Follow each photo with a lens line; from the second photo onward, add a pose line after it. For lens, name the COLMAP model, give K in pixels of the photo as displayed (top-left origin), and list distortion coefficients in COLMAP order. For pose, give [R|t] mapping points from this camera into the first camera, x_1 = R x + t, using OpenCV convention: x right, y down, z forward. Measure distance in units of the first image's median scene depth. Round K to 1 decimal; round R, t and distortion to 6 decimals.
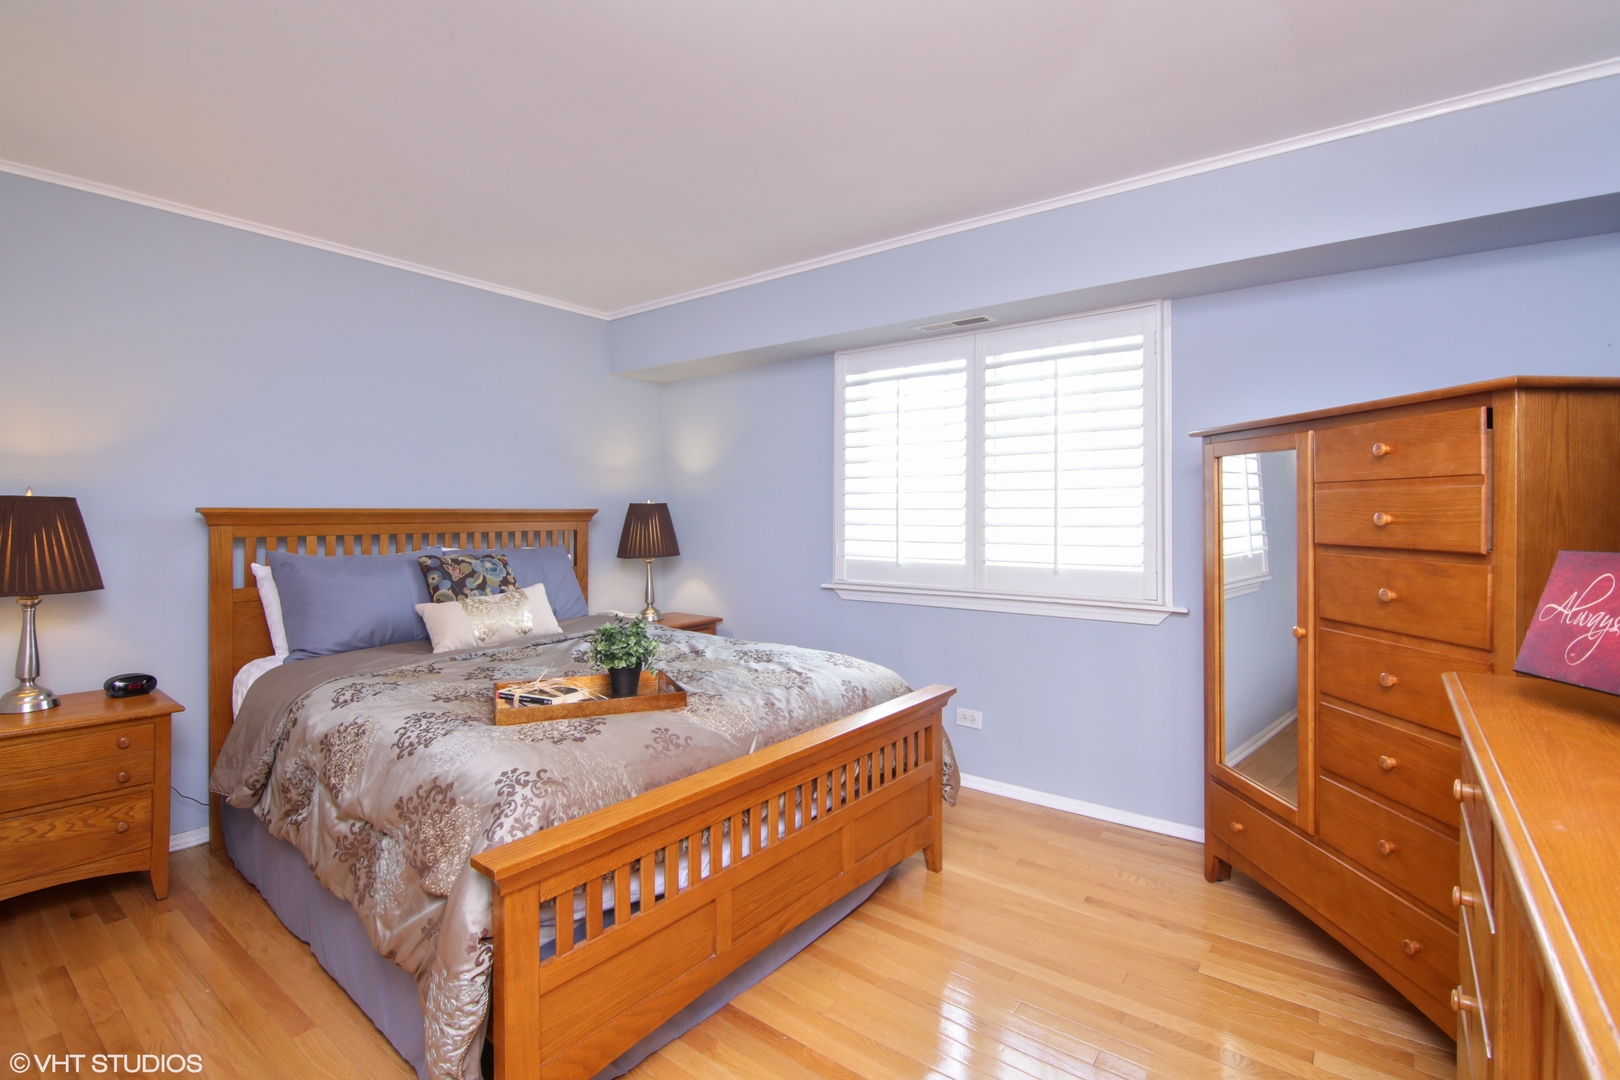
lens RADIAL K [[743.4, 0, 814.6], [0, 743.4, 555.4], [0, 0, 1]] dist [-0.001893, 0.000099]
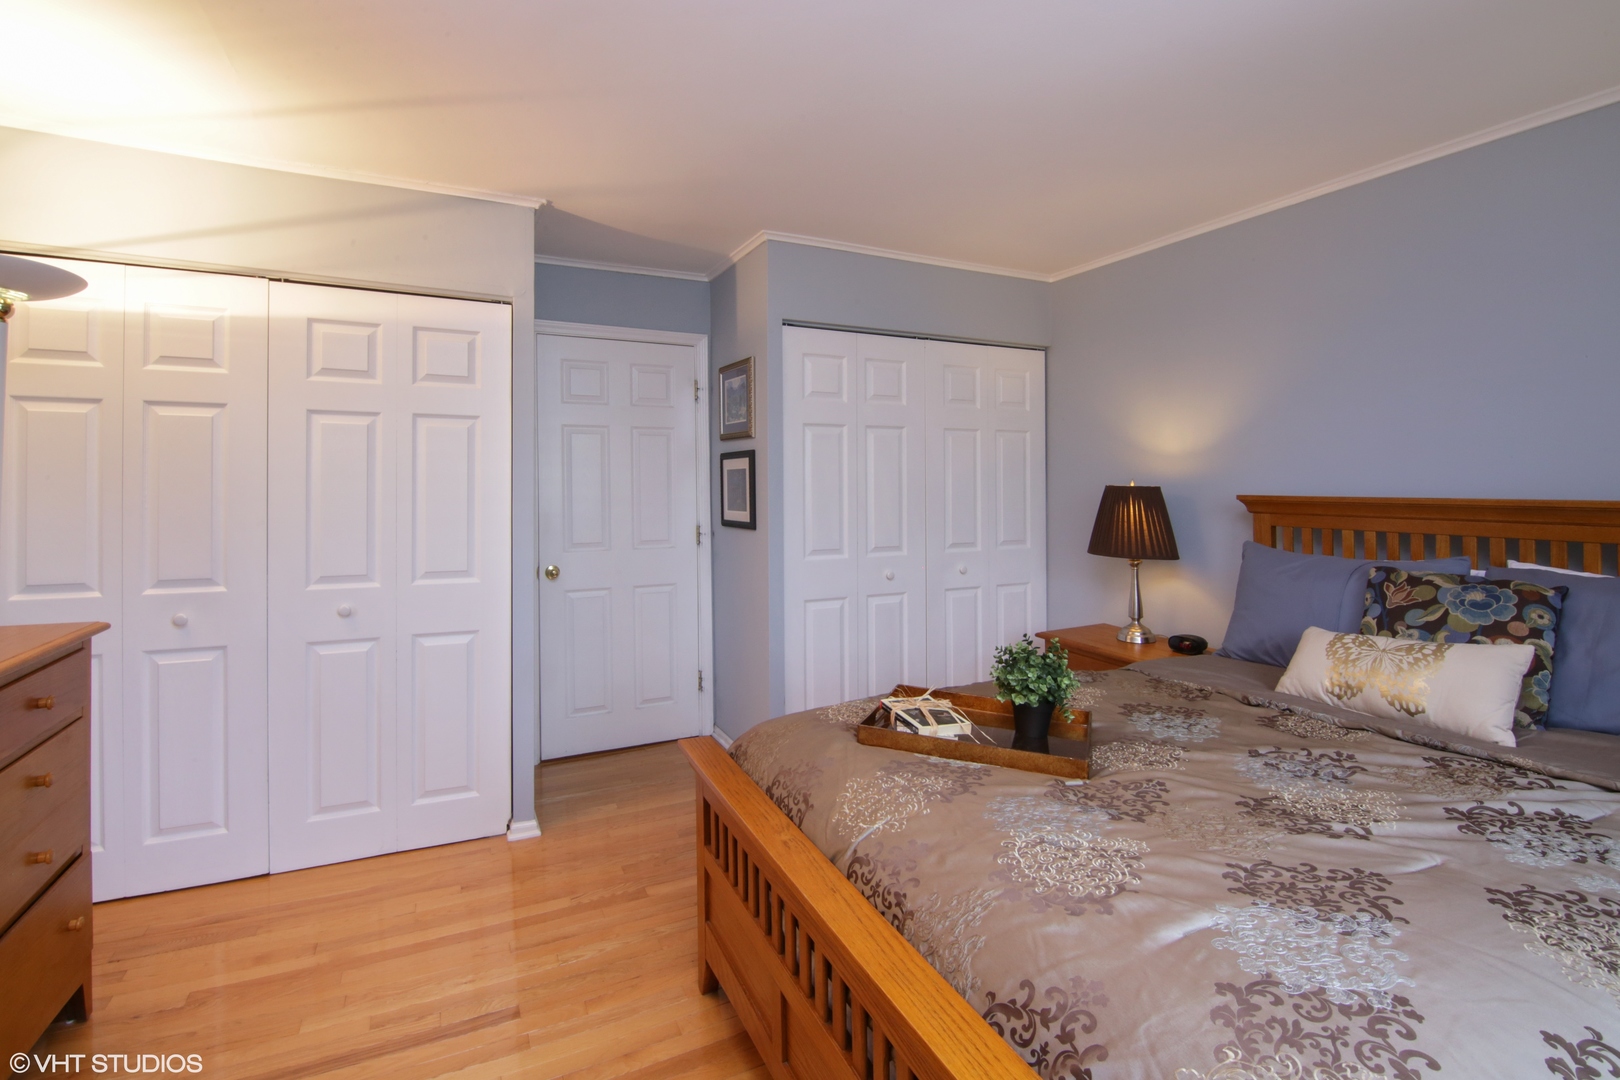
lens RADIAL K [[733.6, 0, 808.9], [0, 733.6, 519.5], [0, 0, 1]] dist [-0.000878, -0.008612]
pose [[-0.458765, 0.033720, -0.887917, 0.390434], [-0.061711, 0.995658, 0.069697, -0.069051], [0.886412, 0.086768, -0.454692, 1.000214]]
